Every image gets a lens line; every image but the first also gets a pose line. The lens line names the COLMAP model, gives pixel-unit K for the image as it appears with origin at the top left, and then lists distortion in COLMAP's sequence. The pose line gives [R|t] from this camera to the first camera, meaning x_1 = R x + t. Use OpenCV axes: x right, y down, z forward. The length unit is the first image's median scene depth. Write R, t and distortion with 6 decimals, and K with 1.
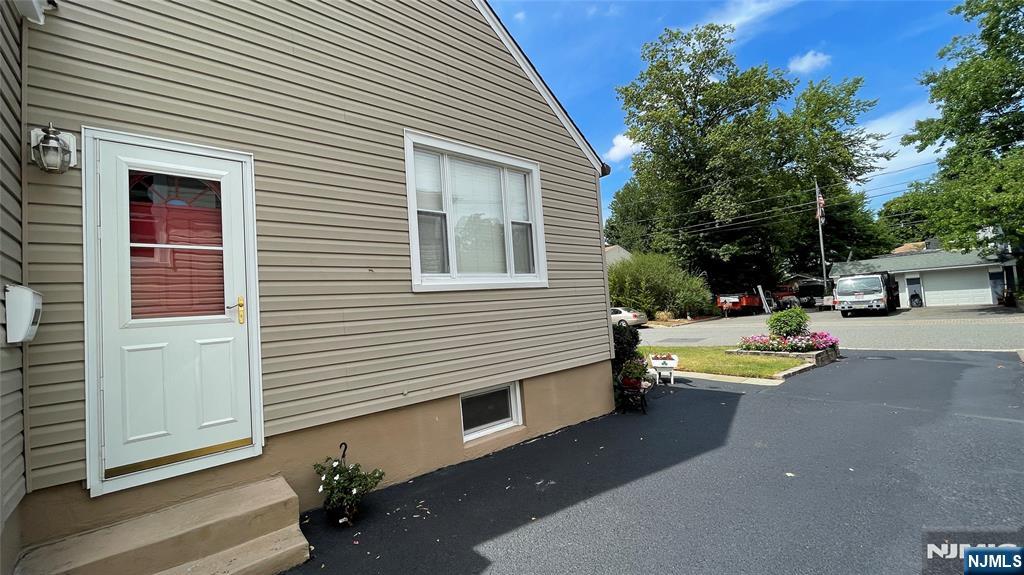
lens RADIAL K [[413.6, 0, 512.1], [0, 413.6, 287.1], [0, 0, 1]] dist [-0.002171, 0.000138]
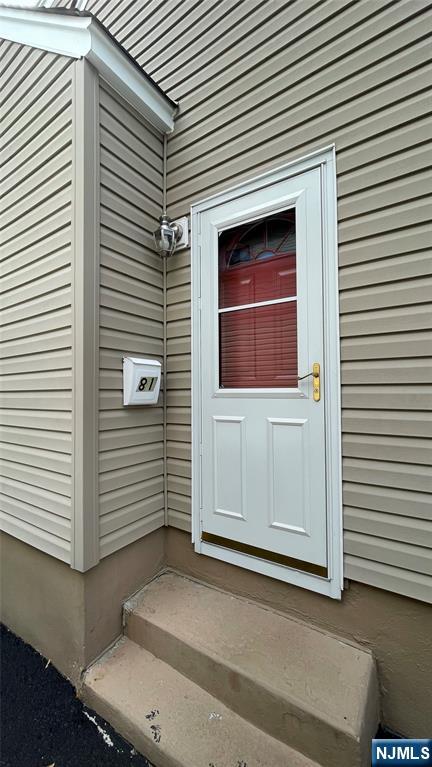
lens RADIAL K [[309.8, 0, 216.8], [0, 309.8, 383.5], [0, 0, 1]] dist [-0.002171, 0.000138]
pose [[0.255100, 0.041897, -0.966006, -0.197235], [0.038894, 0.997808, 0.053547, 0.023987], [0.966132, -0.051232, 0.252911, 0.720805]]
